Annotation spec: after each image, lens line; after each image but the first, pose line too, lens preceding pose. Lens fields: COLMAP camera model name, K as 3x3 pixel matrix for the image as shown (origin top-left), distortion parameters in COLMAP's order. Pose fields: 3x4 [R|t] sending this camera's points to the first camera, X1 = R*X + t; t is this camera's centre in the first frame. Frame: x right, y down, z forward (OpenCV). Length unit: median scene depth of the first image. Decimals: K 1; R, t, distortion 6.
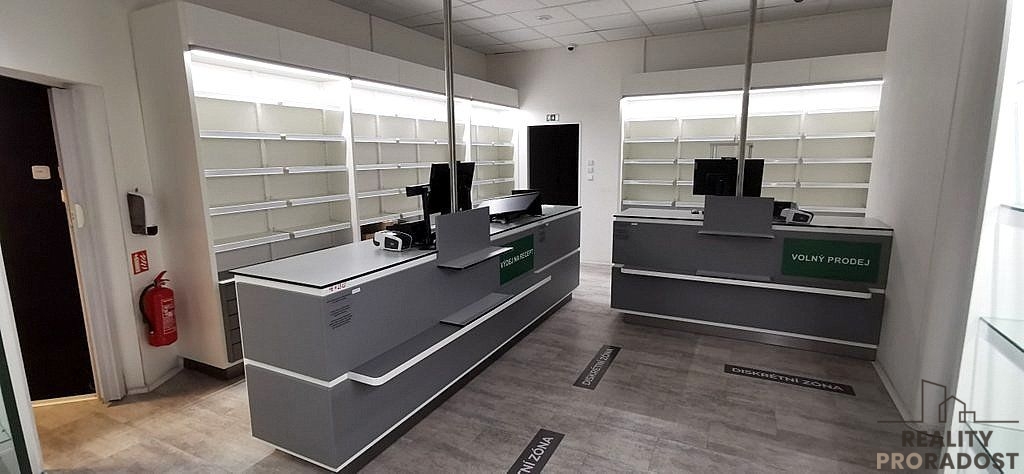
lens RADIAL K [[475.6, 0, 509.3], [0, 475.6, 239.6], [0, 0, 1]] dist [0.014563, 0.000970]
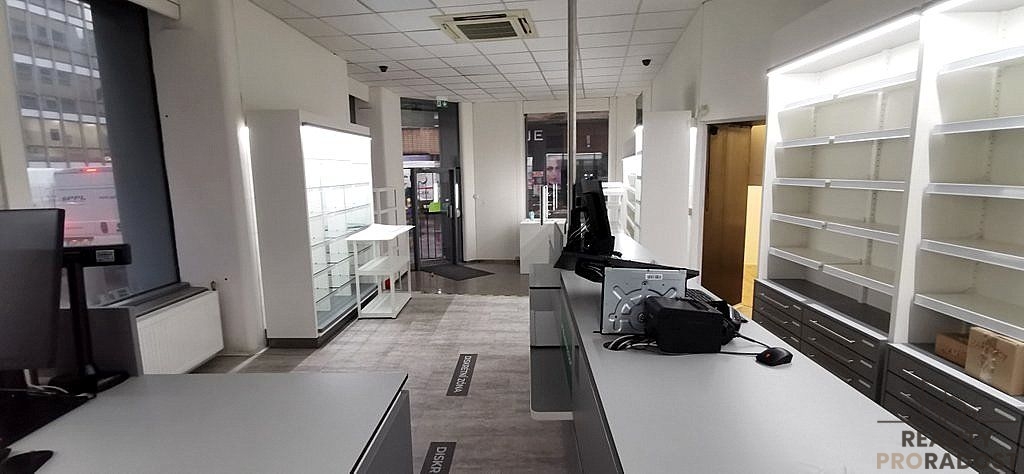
lens RADIAL K [[475.6, 0, 509.3], [0, 475.6, 239.6], [0, 0, 1]] dist [0.014563, 0.000970]
pose [[-0.909495, 0.088929, -0.406093, 0.412410], [-0.043421, 0.951187, 0.305545, -0.351905], [0.413442, 0.295524, -0.861238, 1.907992]]
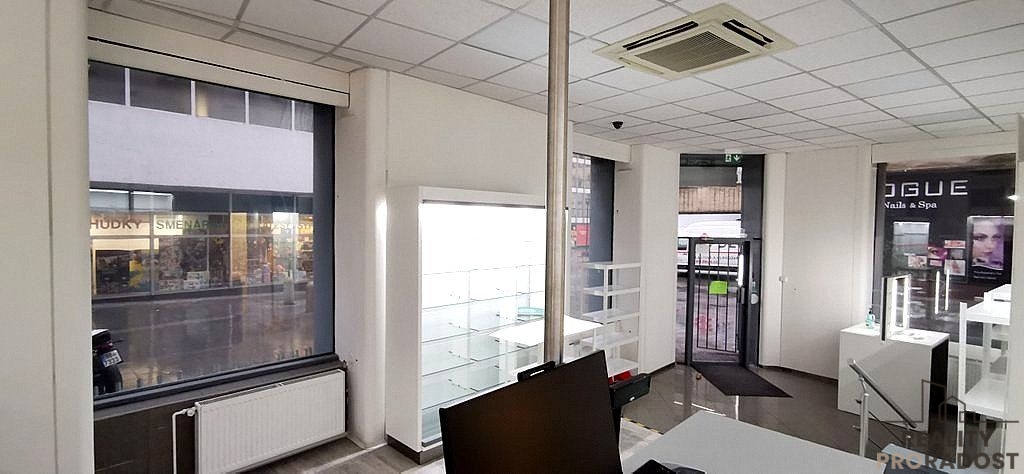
lens RADIAL K [[475.6, 0, 509.3], [0, 475.6, 239.6], [0, 0, 1]] dist [0.014563, 0.000970]
pose [[-0.953681, -0.009405, 0.300674, -0.207966], [0.051860, 0.979406, 0.195125, -0.351239], [-0.296317, 0.201679, -0.933553, 1.449374]]
